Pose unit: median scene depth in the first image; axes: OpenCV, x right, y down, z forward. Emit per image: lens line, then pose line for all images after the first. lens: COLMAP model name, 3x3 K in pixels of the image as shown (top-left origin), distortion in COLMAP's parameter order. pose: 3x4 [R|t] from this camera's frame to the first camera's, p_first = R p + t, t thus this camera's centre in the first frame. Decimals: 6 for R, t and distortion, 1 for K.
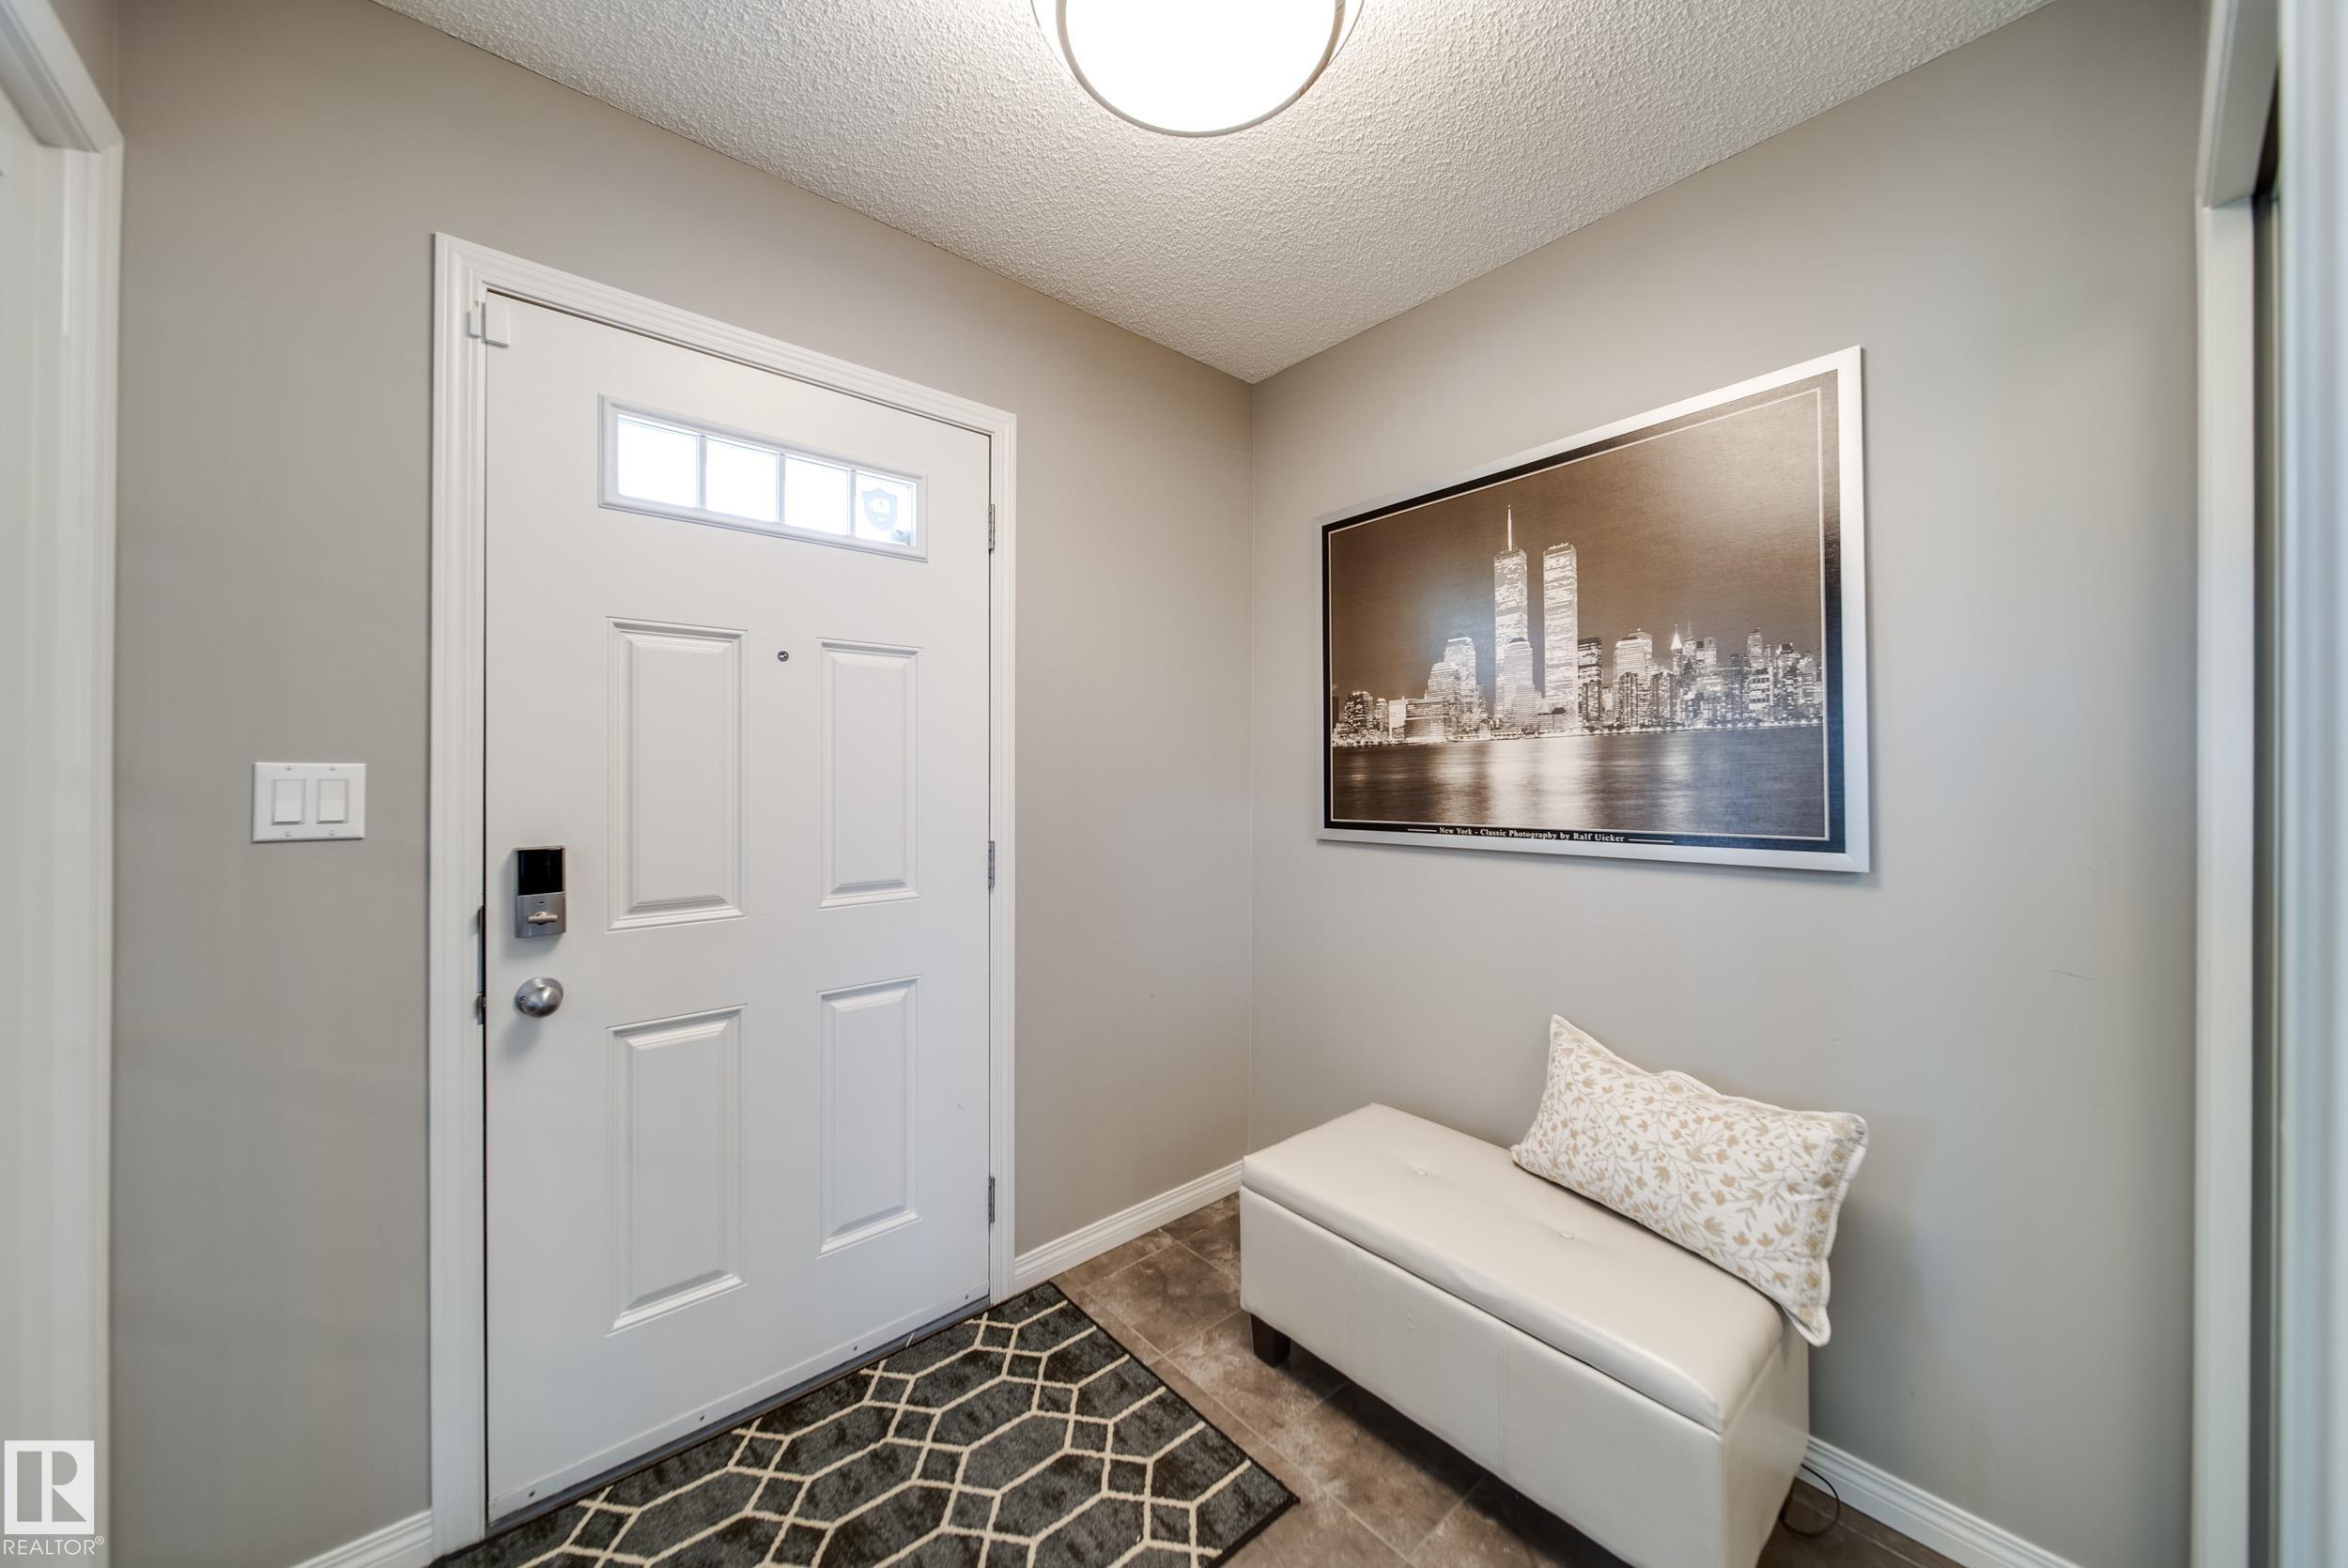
lens RADIAL K [[867.8, 0, 1164.9], [0, 867.8, 762.9], [0, 0, 1]] dist [0.000020, -0.000161]
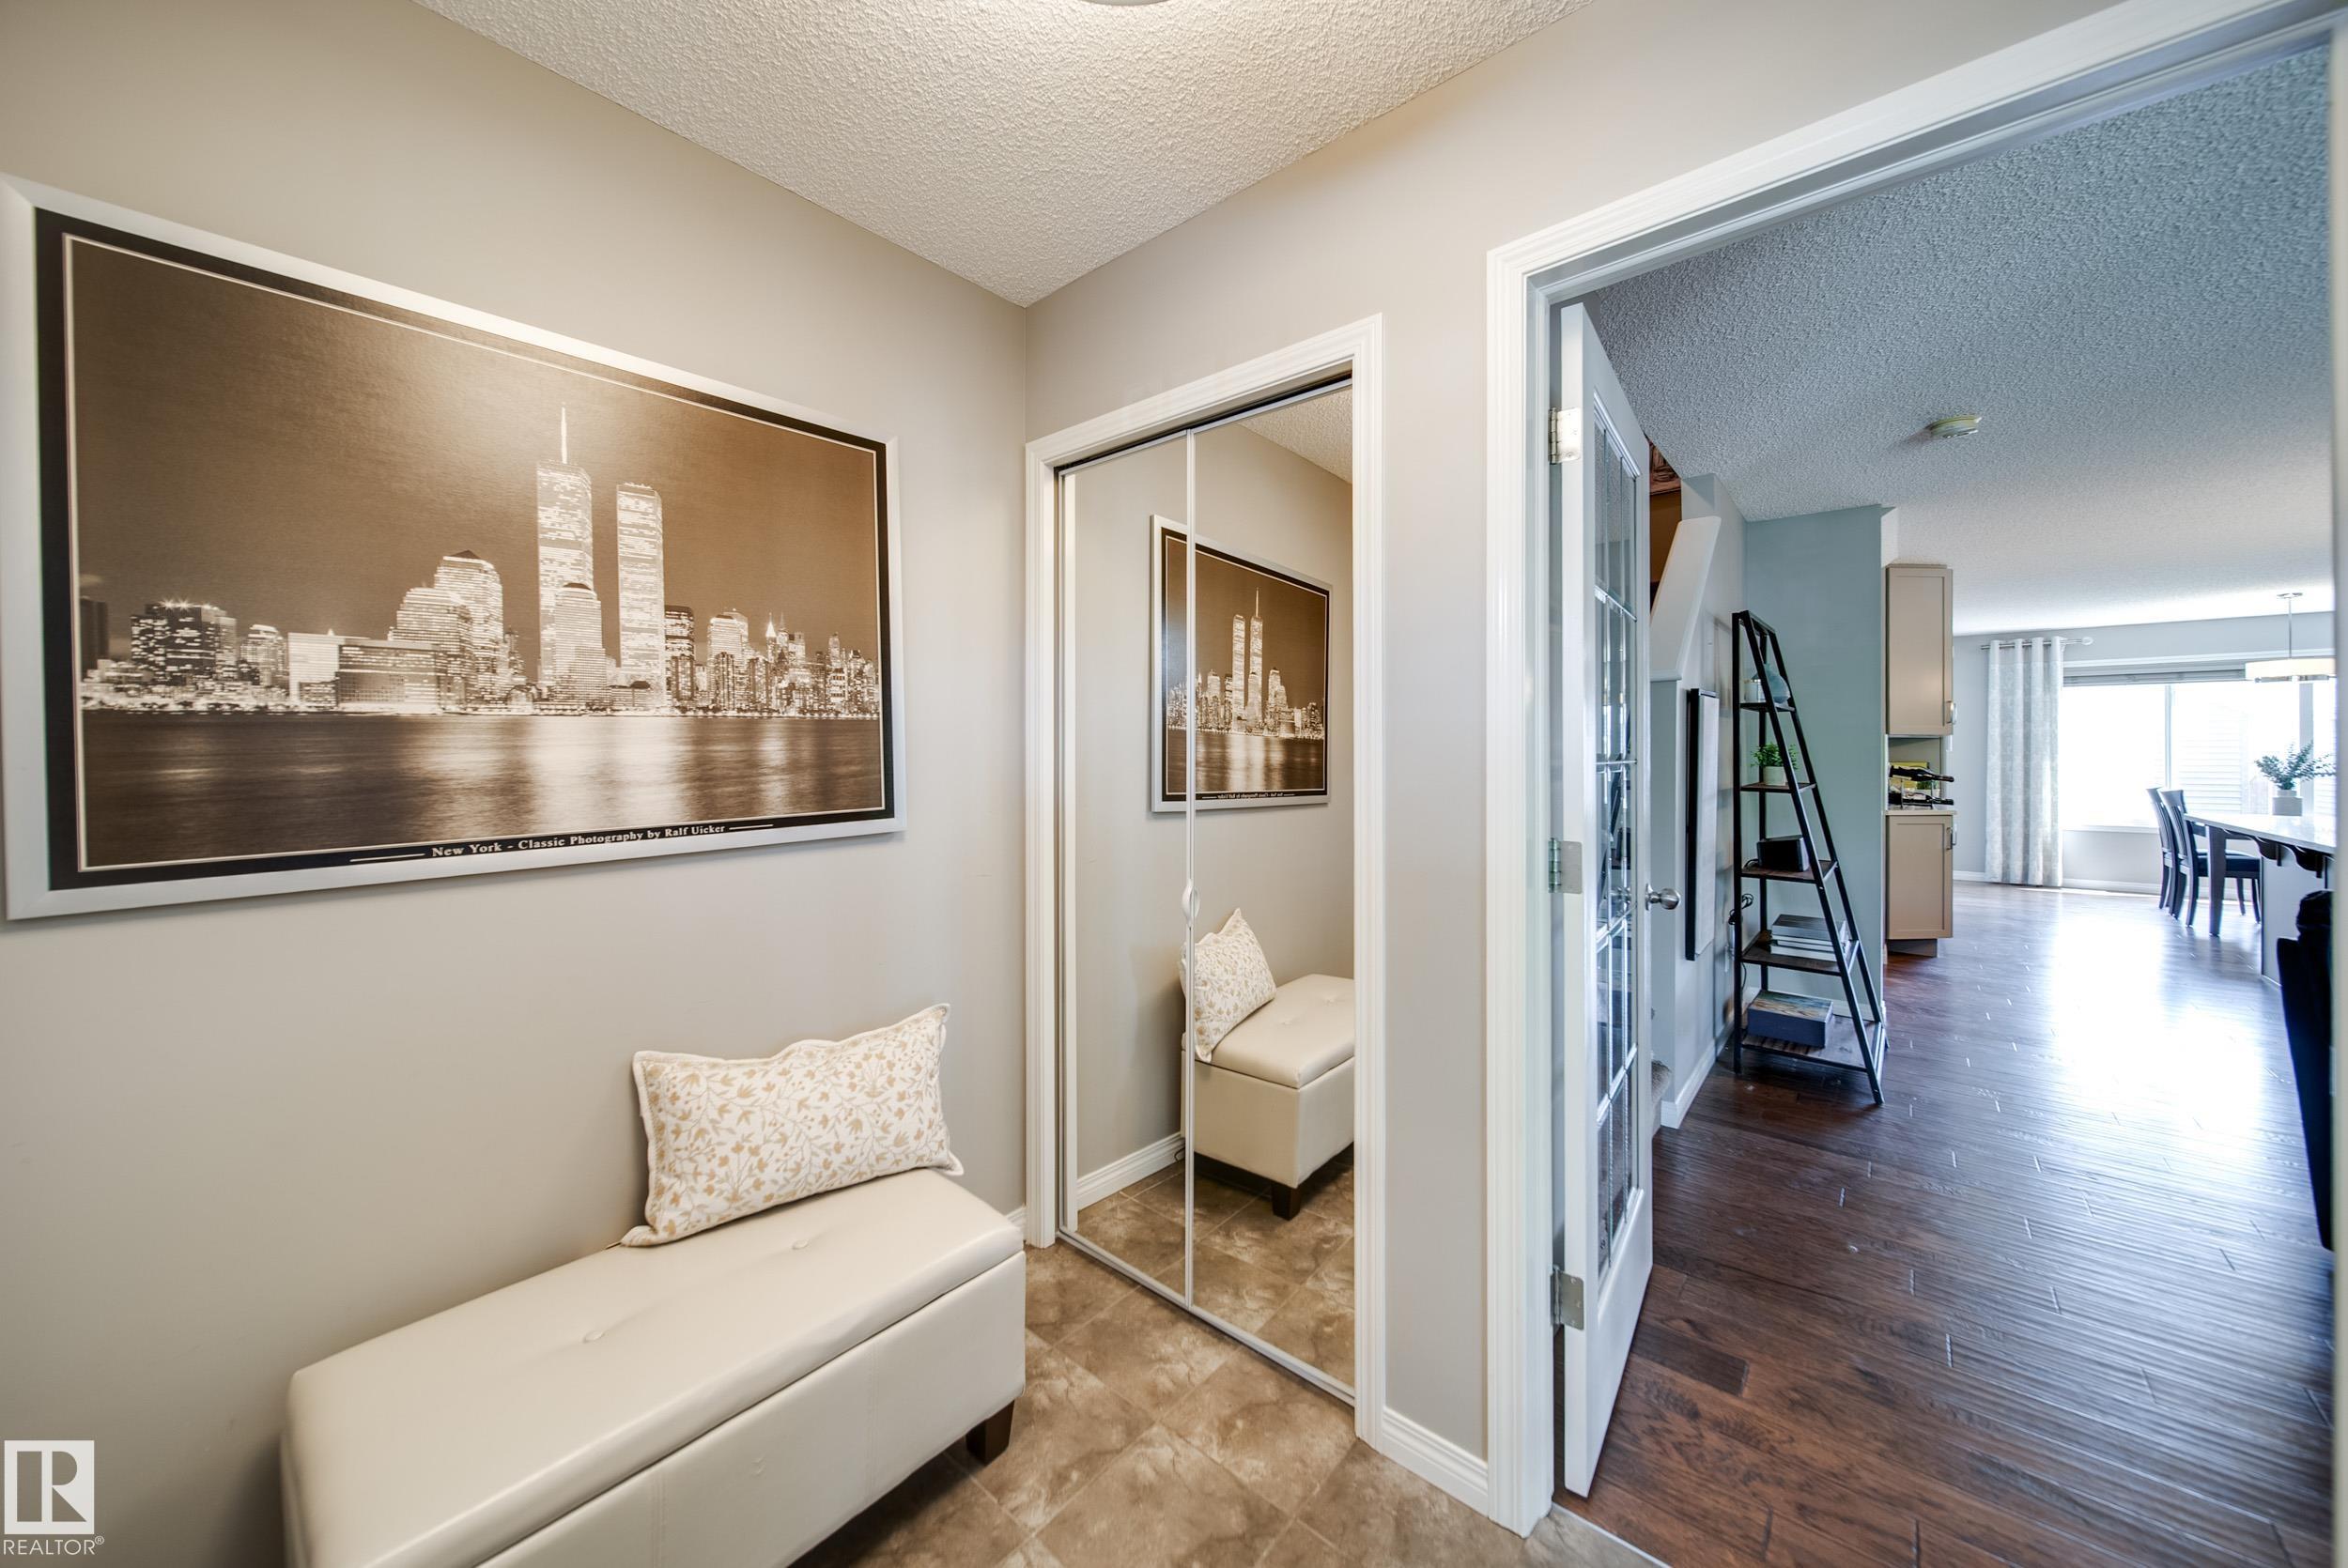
lens RADIAL K [[867.8, 0, 1163.4], [0, 867.8, 764.1], [0, 0, 1]] dist [0.000020, -0.000161]
pose [[-0.181107, -0.004800, 0.983452, -0.470899], [0.005938, 0.999965, 0.005974, 0.014449], [-0.983445, 0.006922, -0.181073, 0.682941]]
